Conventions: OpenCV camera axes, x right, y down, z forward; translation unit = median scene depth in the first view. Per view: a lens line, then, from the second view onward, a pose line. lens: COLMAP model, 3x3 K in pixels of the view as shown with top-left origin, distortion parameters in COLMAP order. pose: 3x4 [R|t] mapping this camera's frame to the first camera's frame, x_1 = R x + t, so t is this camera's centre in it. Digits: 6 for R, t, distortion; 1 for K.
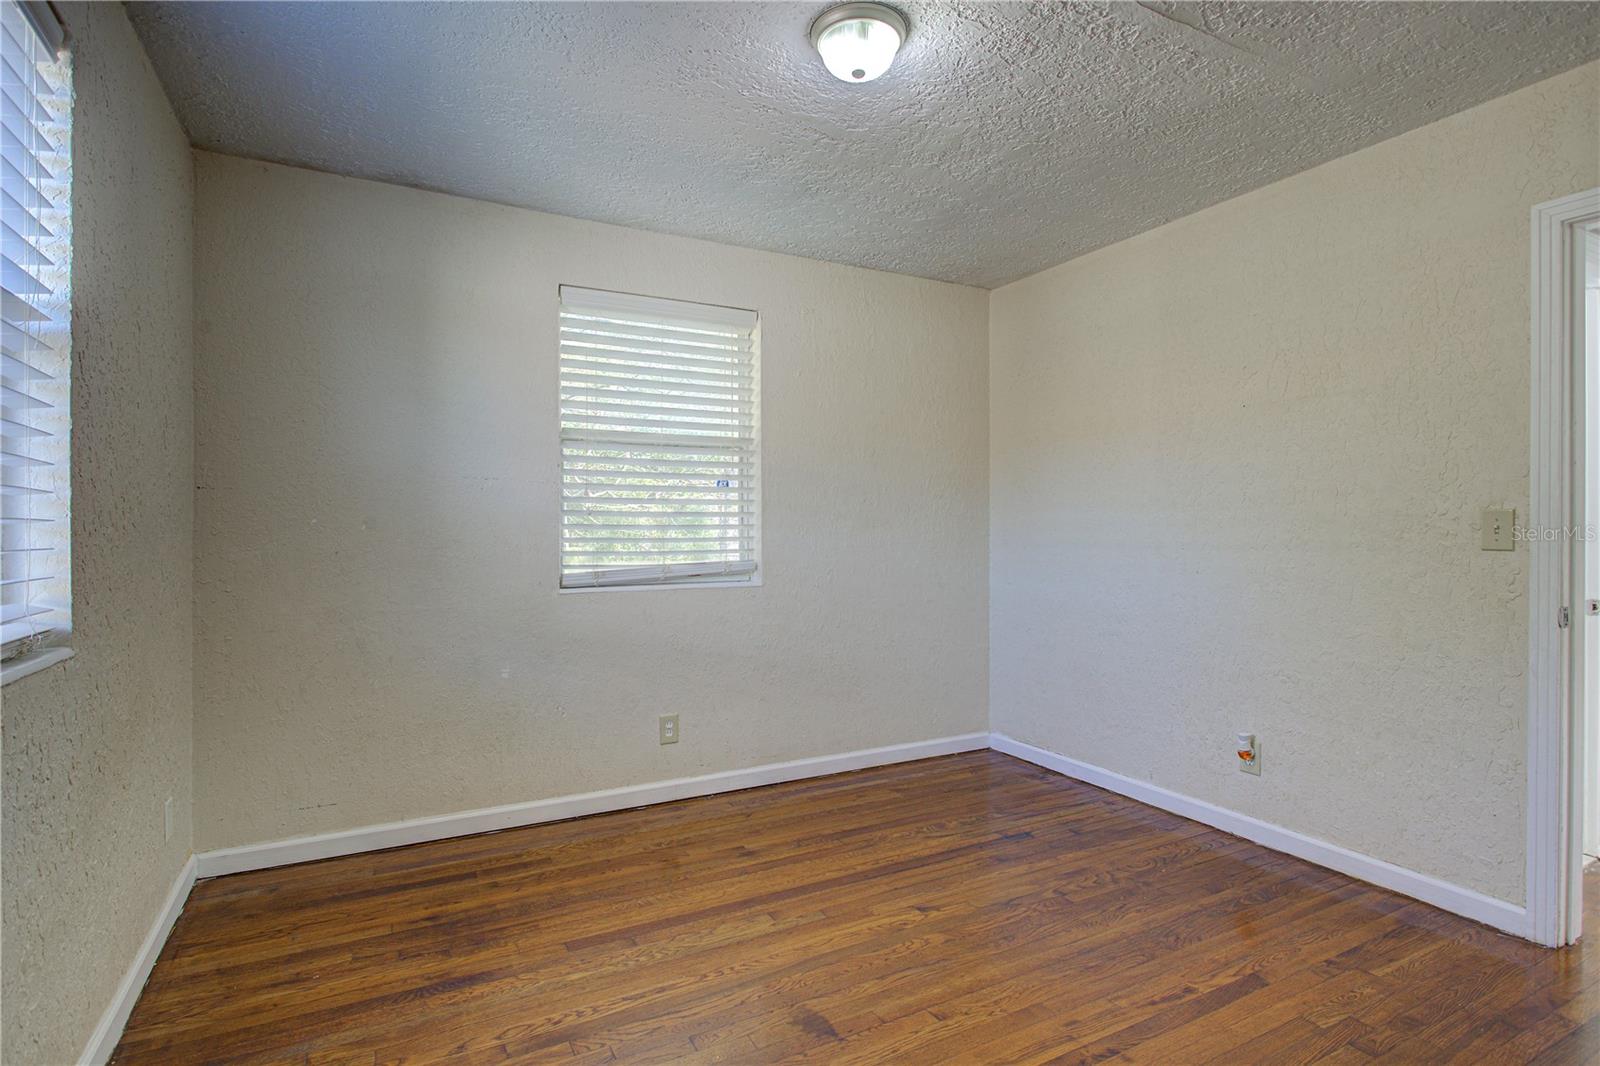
lens RADIAL K [[808.6, 0, 794.6], [0, 808.6, 522.9], [0, 0, 1]] dist [-0.016596, 0.007671]
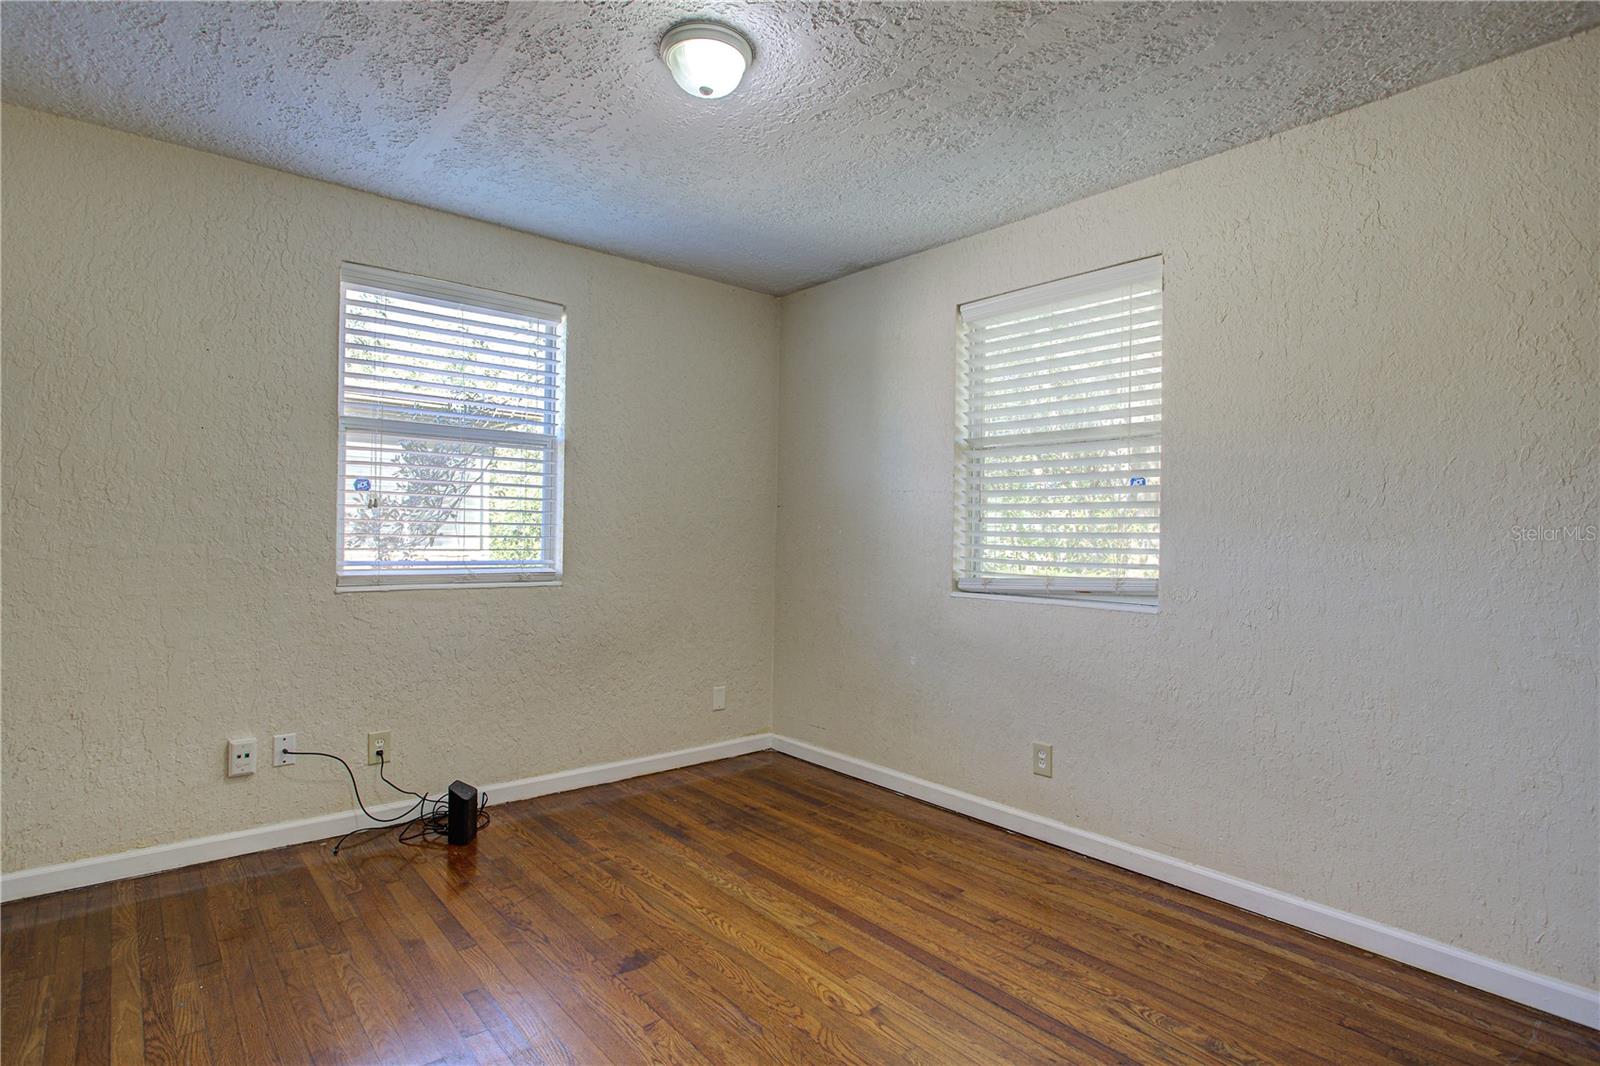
lens RADIAL K [[808.6, 0, 794.6], [0, 808.6, 520.0], [0, 0, 1]] dist [-0.016596, 0.007671]
pose [[0.204802, -0.012513, -0.978724, 0.787366], [-0.006535, 0.999879, -0.014151, 0.003961], [0.978782, 0.009294, 0.204695, 0.639828]]
